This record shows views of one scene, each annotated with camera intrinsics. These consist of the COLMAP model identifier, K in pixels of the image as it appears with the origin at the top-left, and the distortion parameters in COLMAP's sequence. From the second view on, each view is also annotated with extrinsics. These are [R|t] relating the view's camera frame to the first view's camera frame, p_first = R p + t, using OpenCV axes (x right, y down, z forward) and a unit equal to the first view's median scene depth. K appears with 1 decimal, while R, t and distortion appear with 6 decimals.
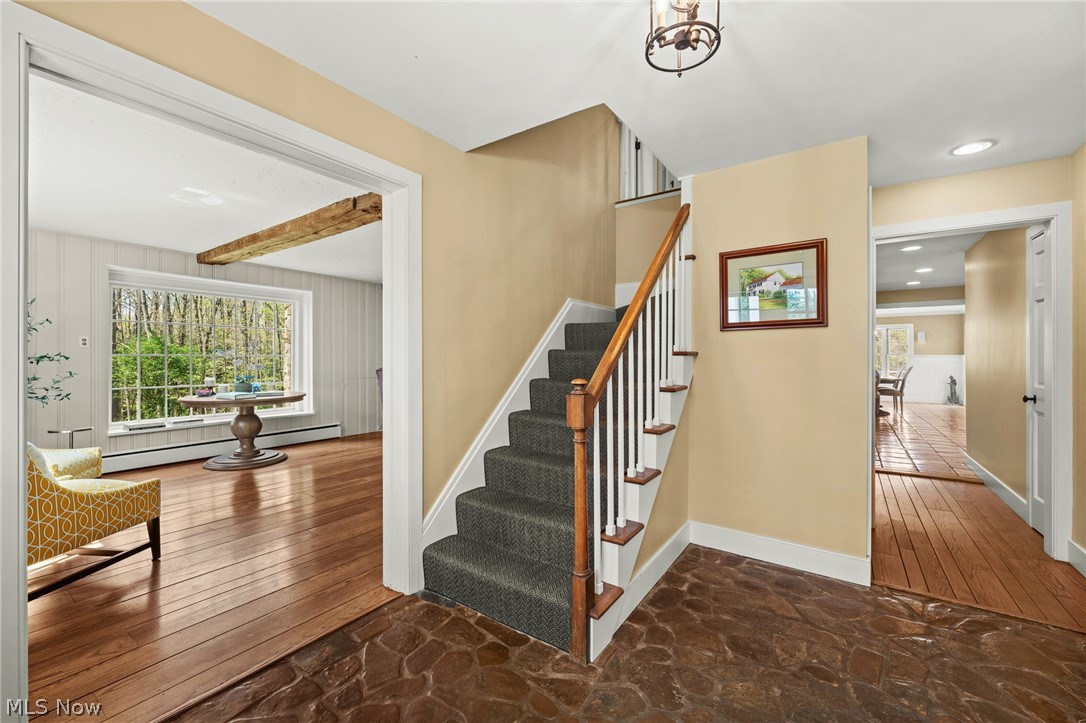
lens RADIAL K [[439.1, 0, 544.2], [0, 439.1, 358.0], [0, 0, 1]] dist [0.000834, 0.000030]
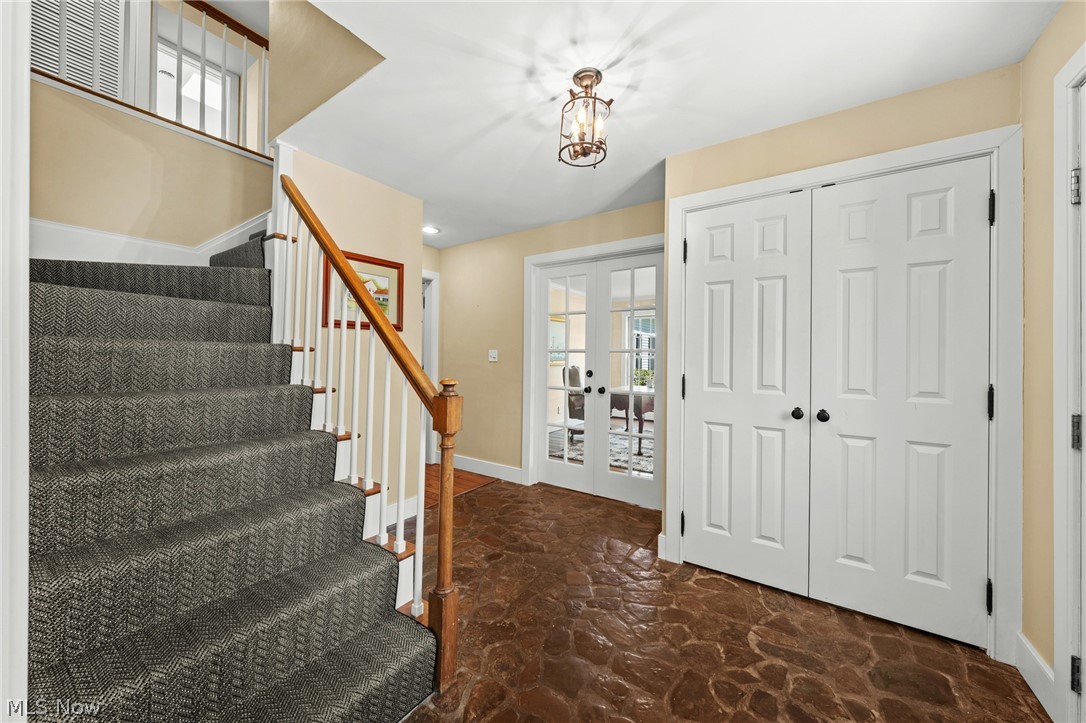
lens RADIAL K [[392.6, 0, 542.2], [0, 392.6, 354.6], [0, 0, 1]] dist [-0.000770, -0.000043]
pose [[0.003578, -0.002684, 0.999990, -0.748845], [-0.003428, 0.999990, 0.002697, -0.007104], [-0.999988, -0.003438, 0.003569, 0.805451]]
